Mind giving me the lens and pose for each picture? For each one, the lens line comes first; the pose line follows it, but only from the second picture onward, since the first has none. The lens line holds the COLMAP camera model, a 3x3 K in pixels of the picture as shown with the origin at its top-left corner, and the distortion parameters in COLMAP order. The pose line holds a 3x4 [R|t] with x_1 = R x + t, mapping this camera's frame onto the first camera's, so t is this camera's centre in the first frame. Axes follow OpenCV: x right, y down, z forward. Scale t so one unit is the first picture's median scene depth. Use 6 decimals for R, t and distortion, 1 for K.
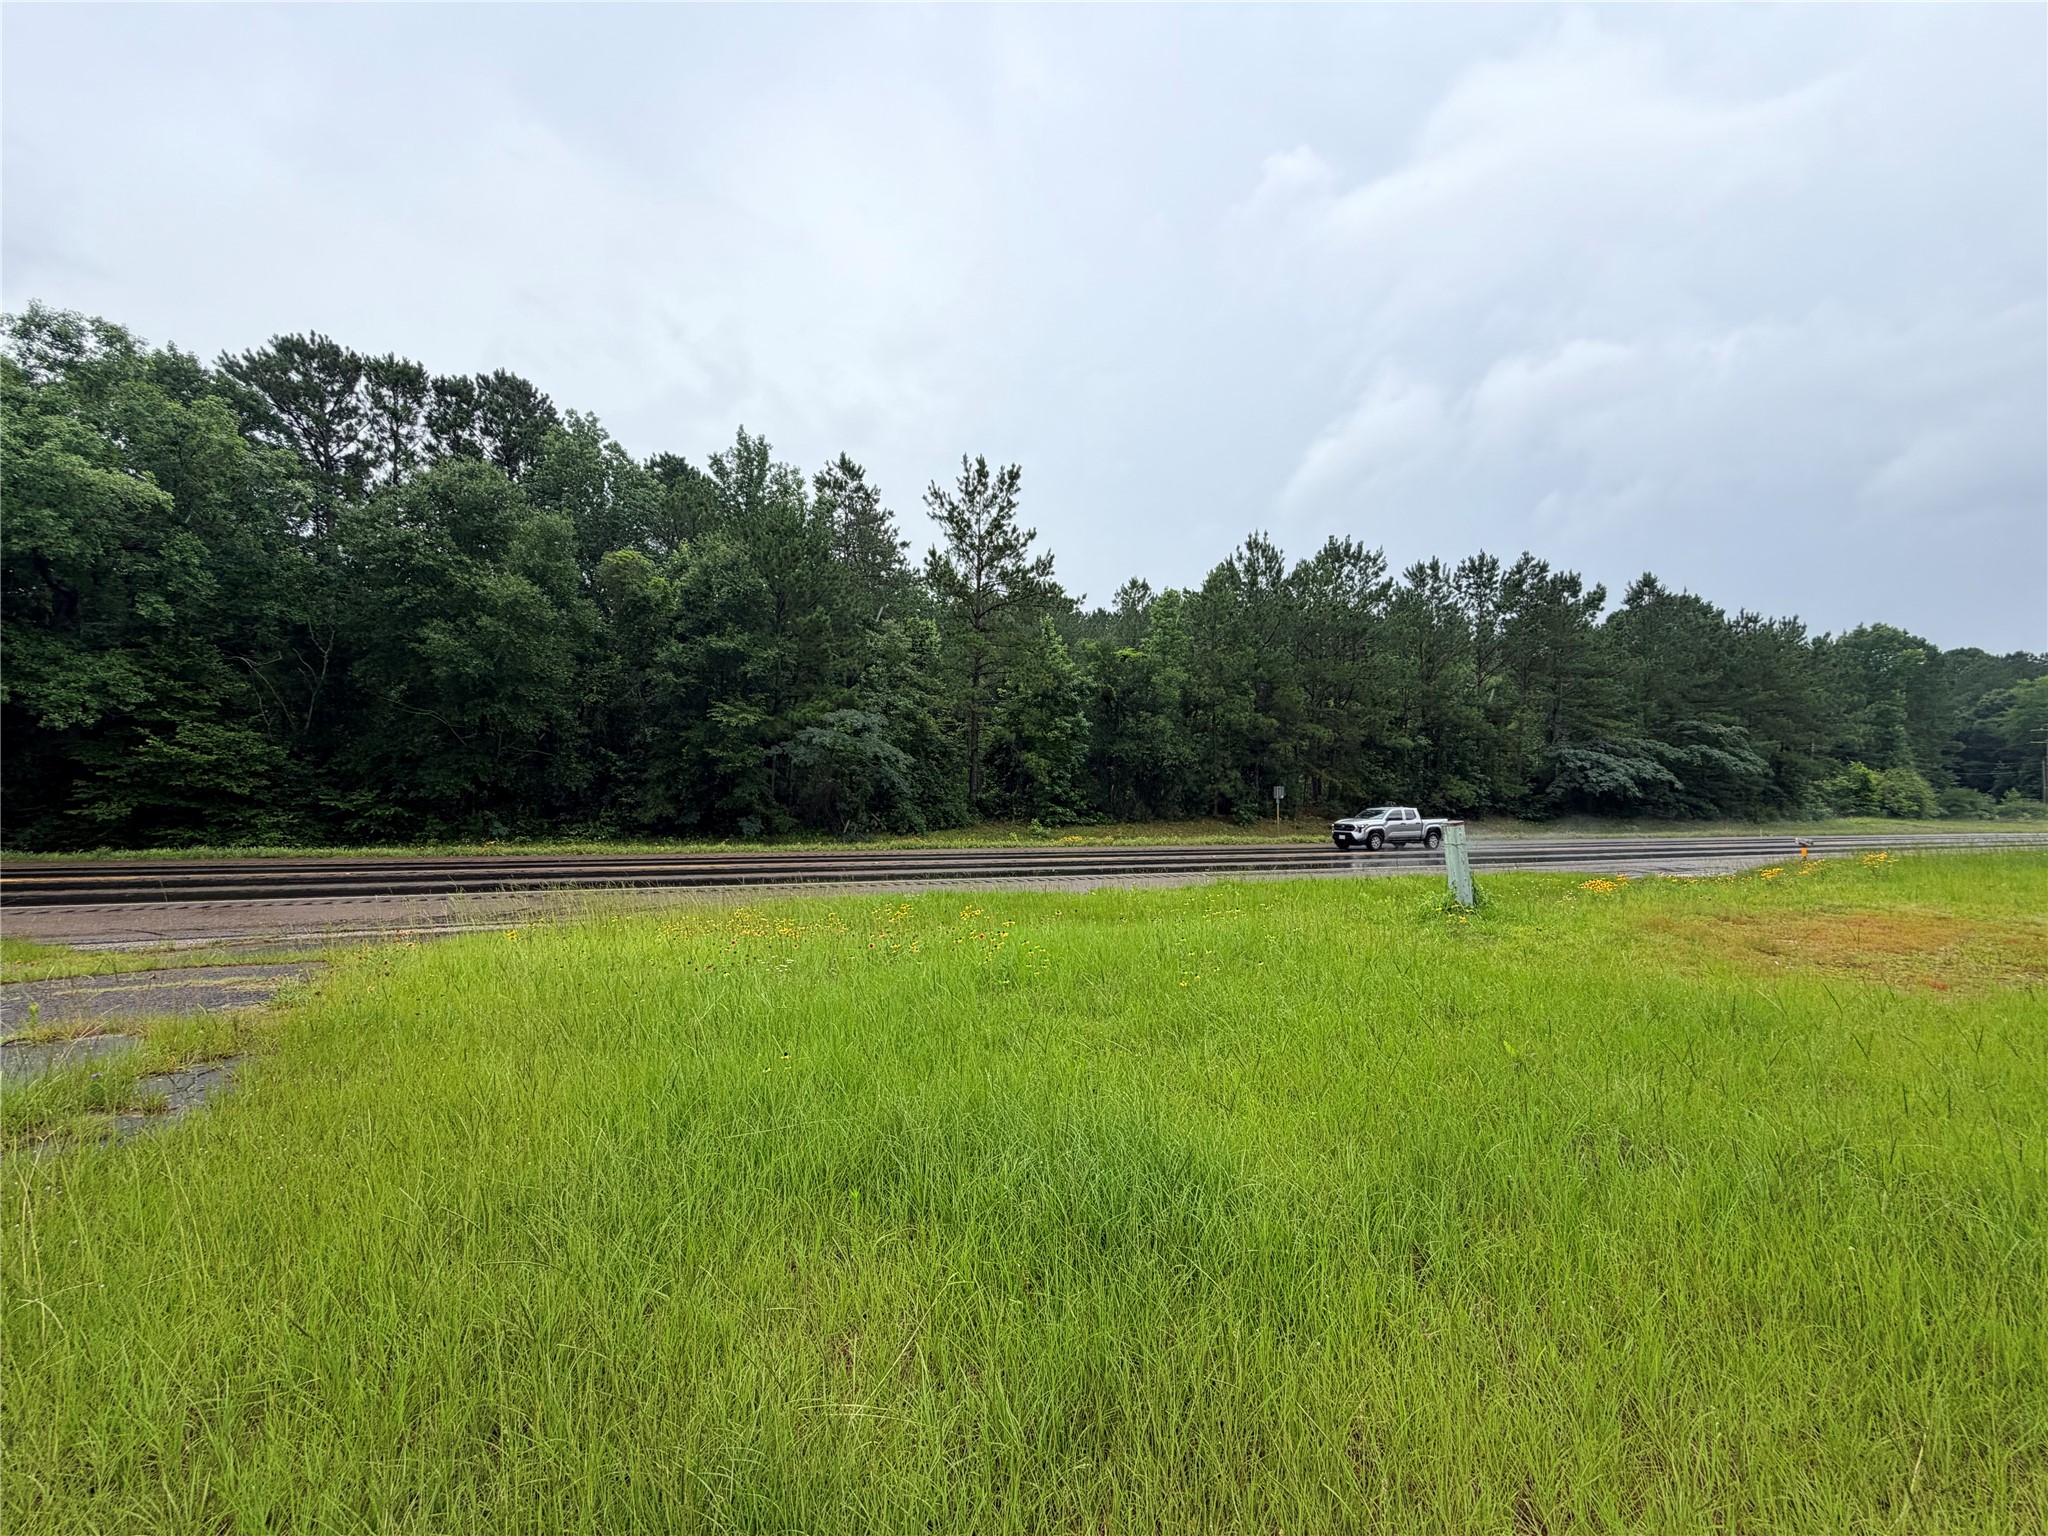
lens RADIAL K [[813.9, 0, 1019.2], [0, 813.9, 768.0], [0, 0, 1]] dist [-0.001038, 0.000399]
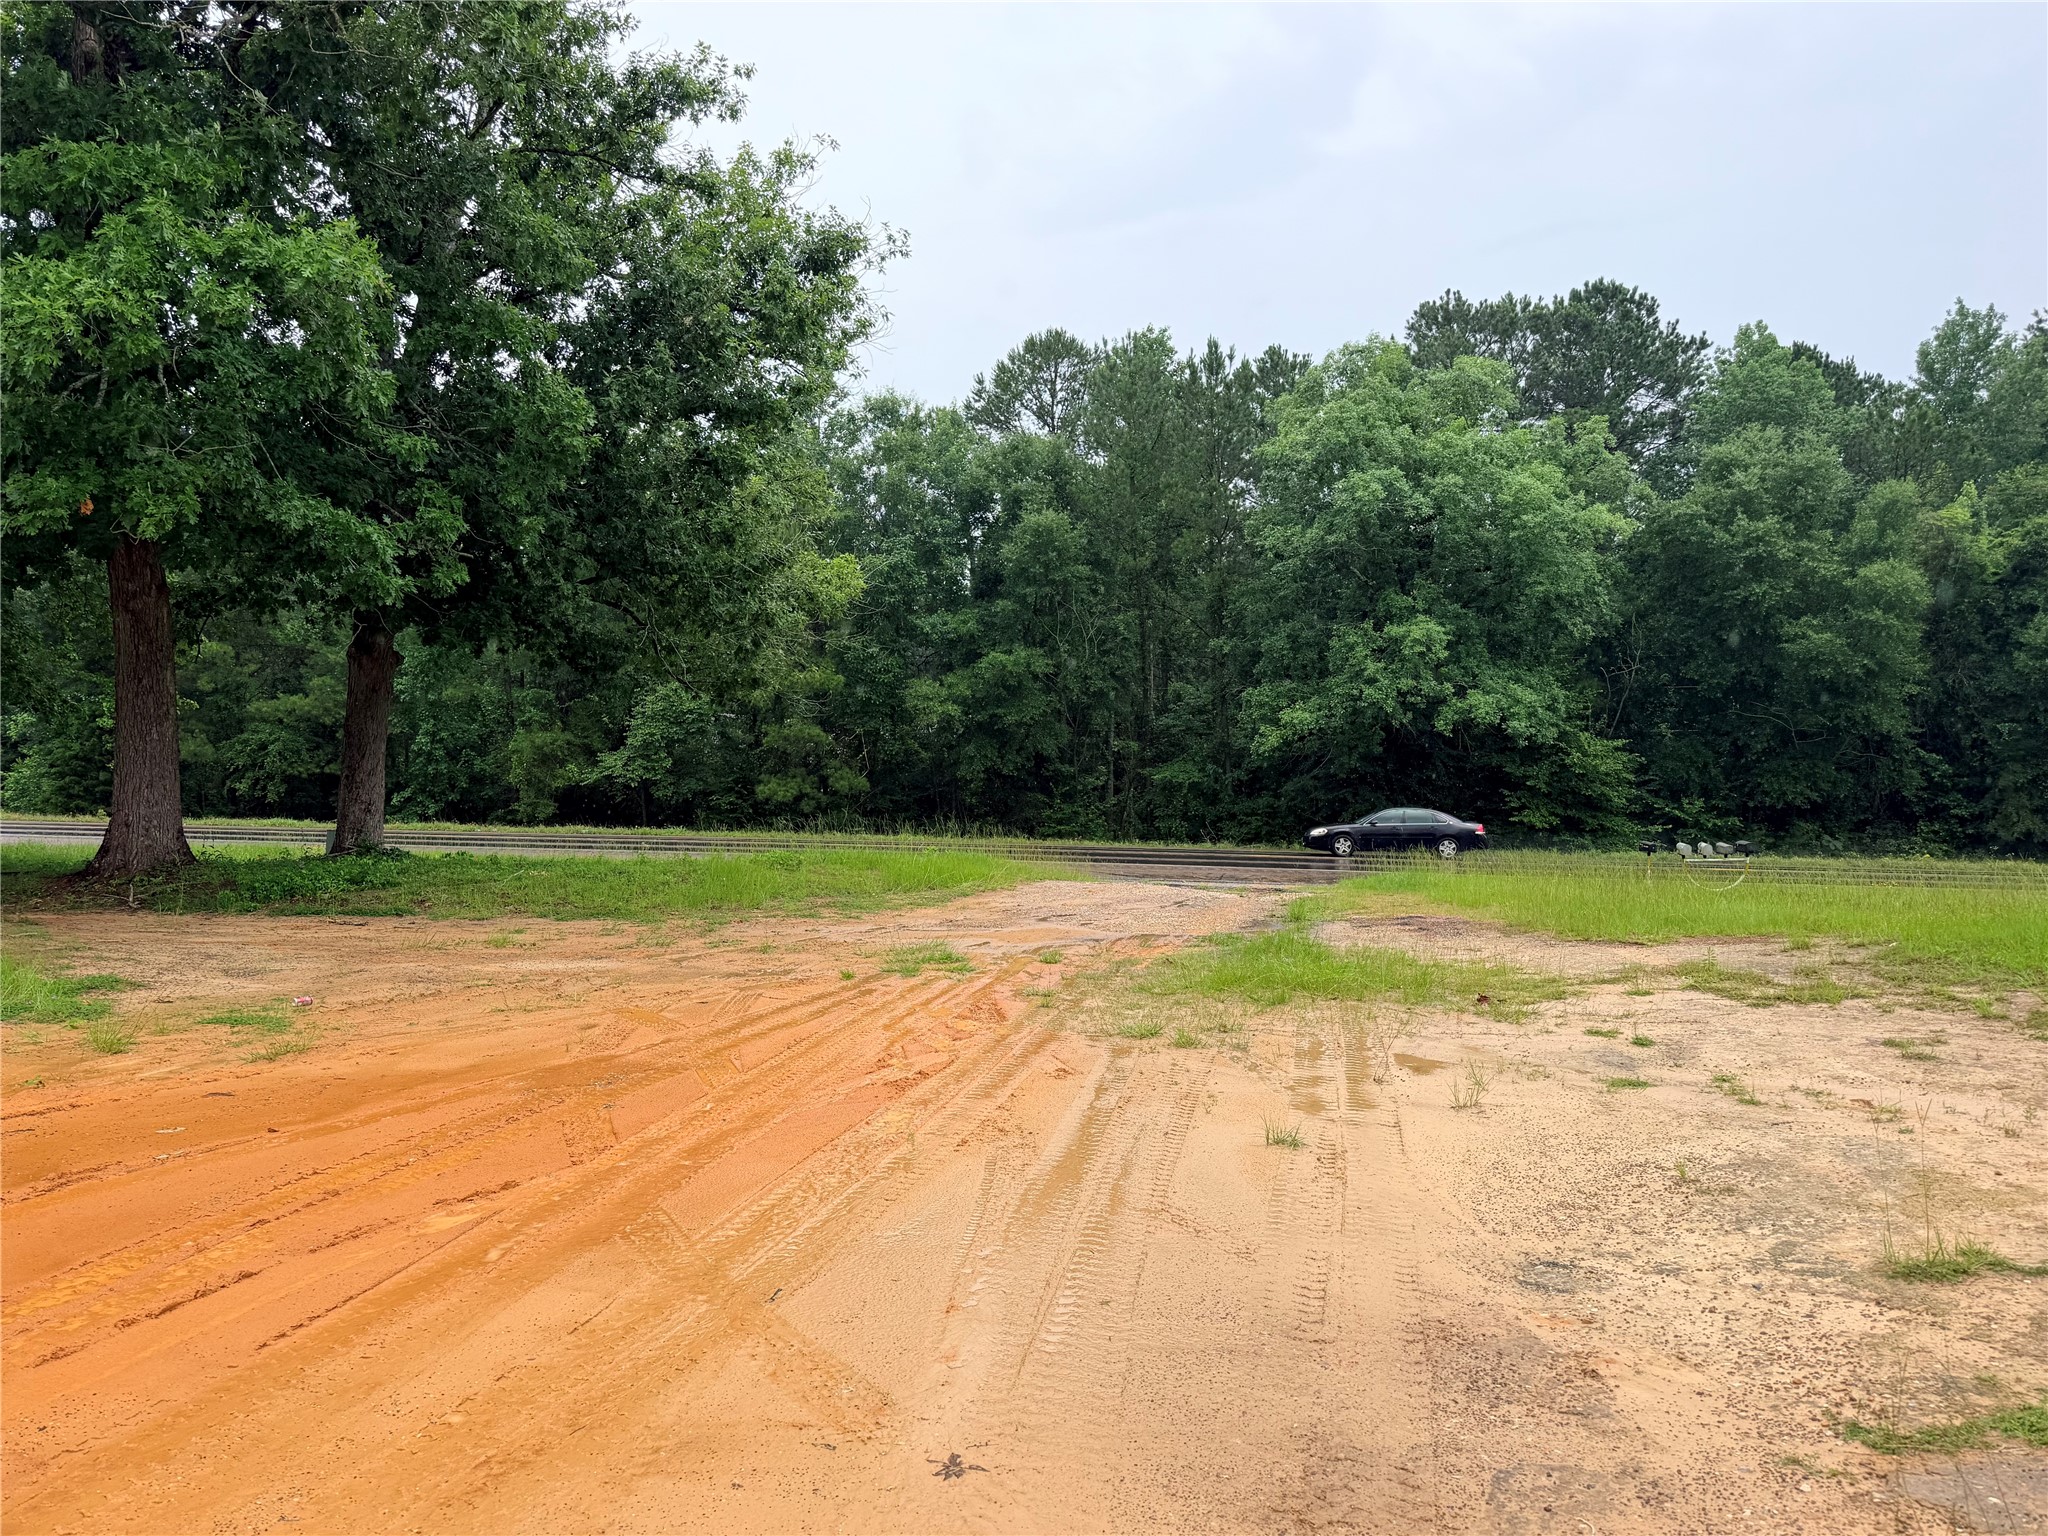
lens RADIAL K [[1431.1, 0, 1020.7], [0, 1431.1, 774.5], [0, 0, 1]] dist [0.055602, -0.060734]
pose [[0.848959, -0.001903, -0.528455, -0.484654], [0.008502, 0.999913, 0.010059, -0.020875], [0.528390, -0.013033, 0.848902, -0.720183]]
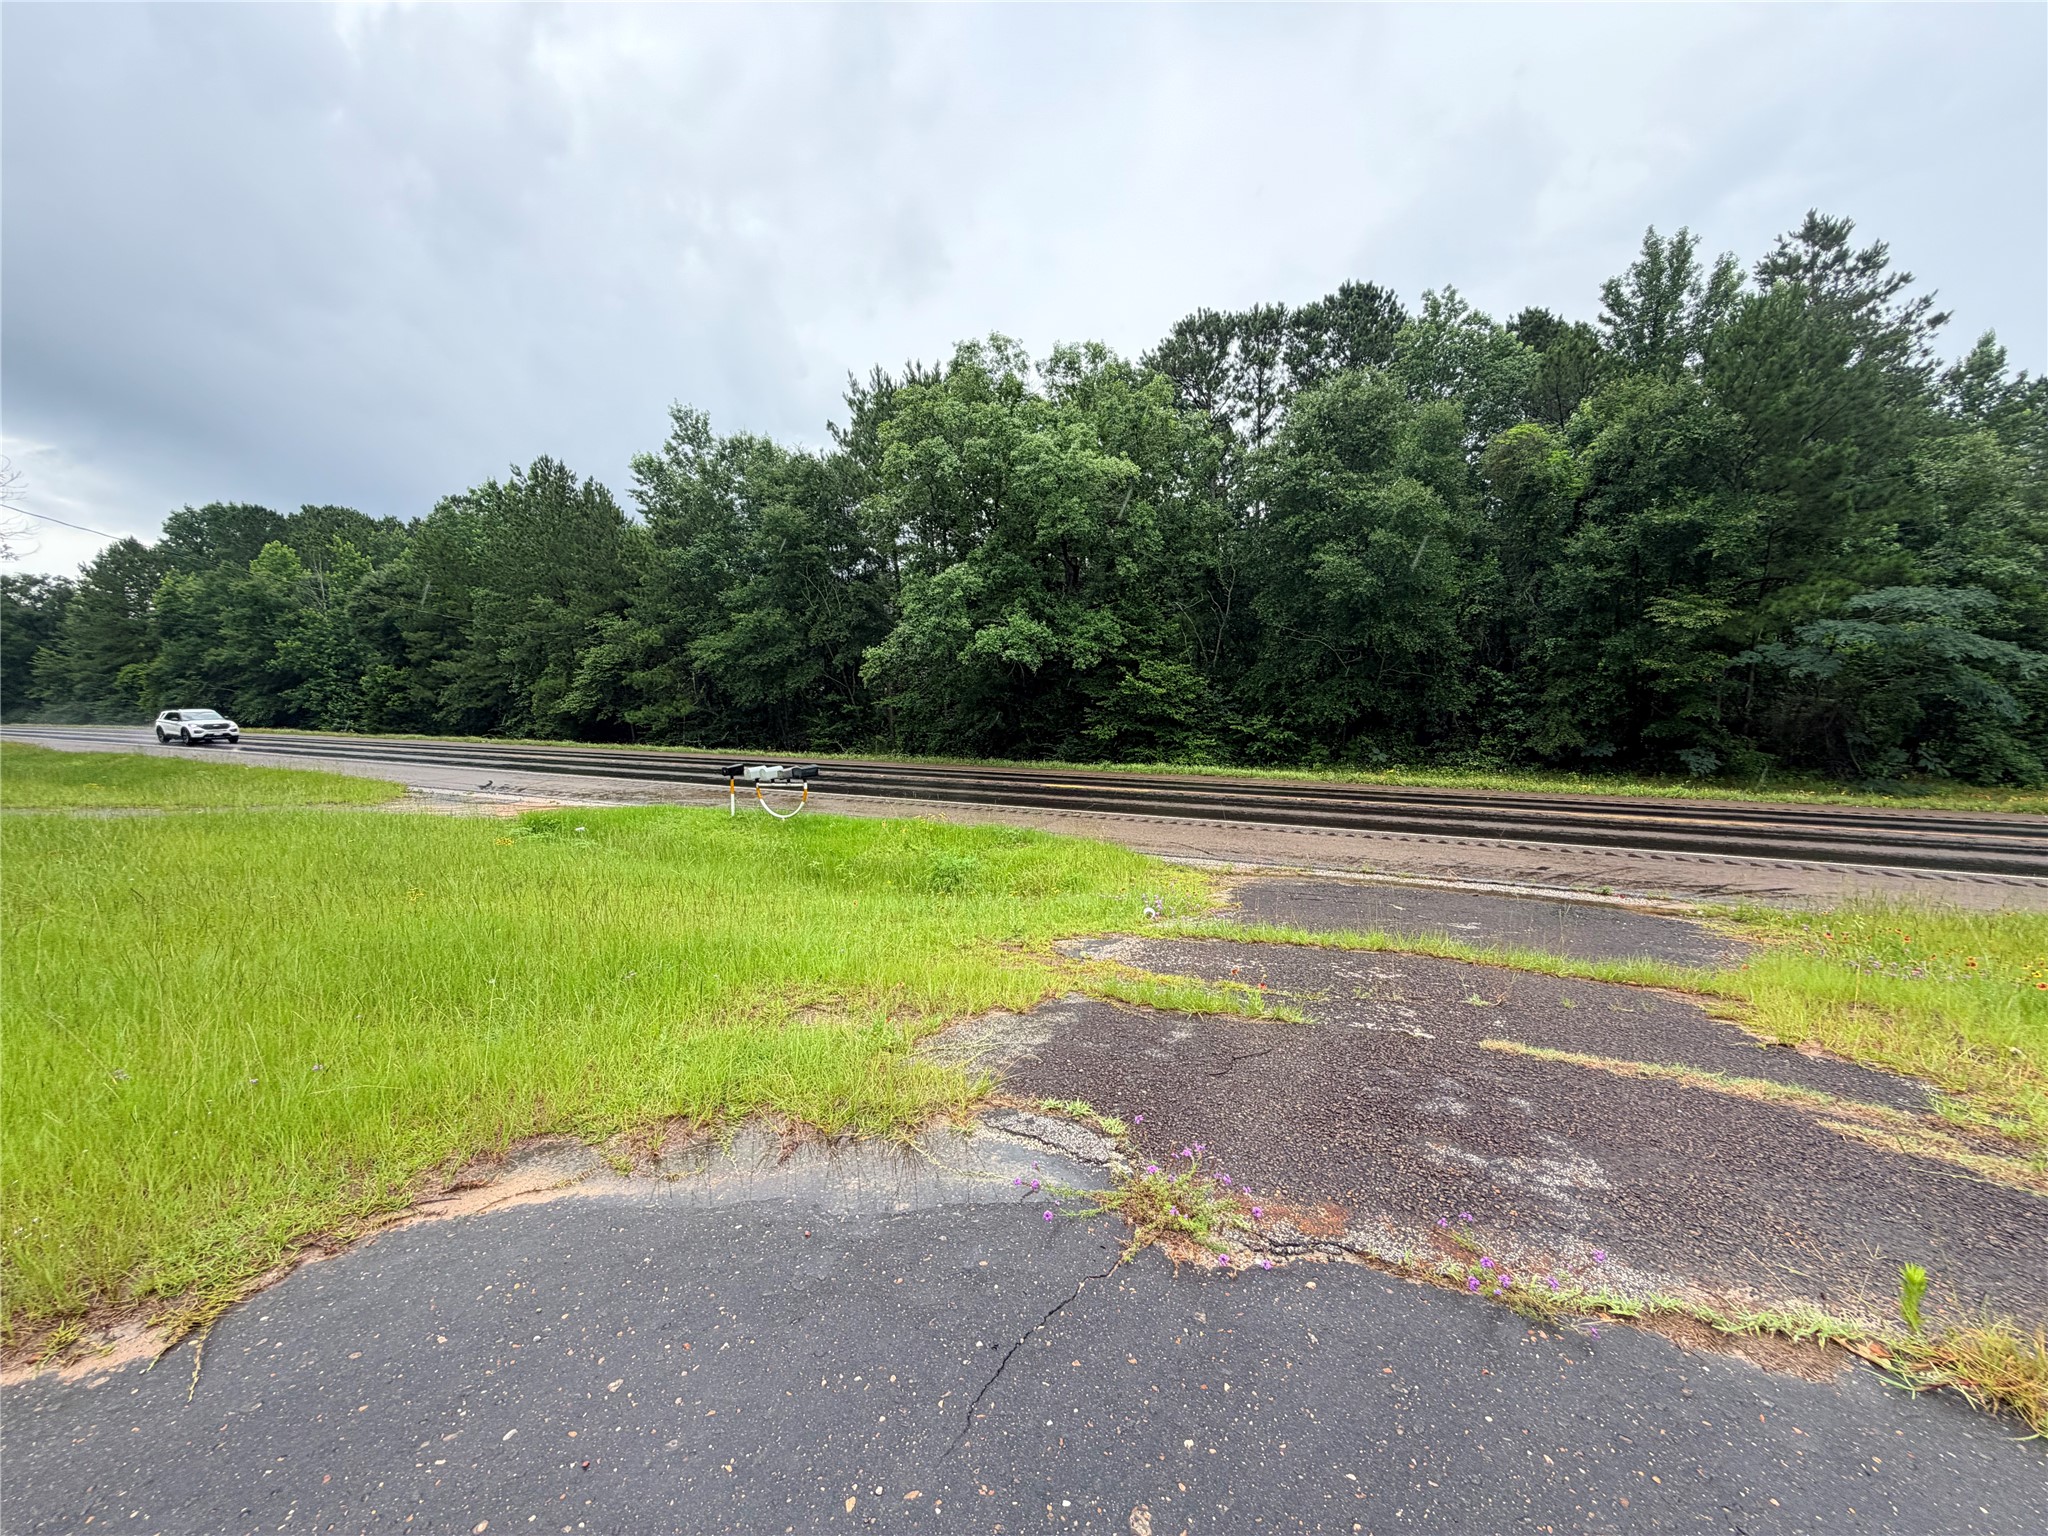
lens RADIAL K [[813.9, 0, 1020.0], [0, 813.9, 769.7], [0, 0, 1]] dist [-0.001038, 0.000399]
pose [[0.637713, 0.049139, -0.768705, -0.146794], [0.024837, 0.996132, 0.084282, -0.000044], [0.769873, -0.072840, 0.634026, 0.052123]]
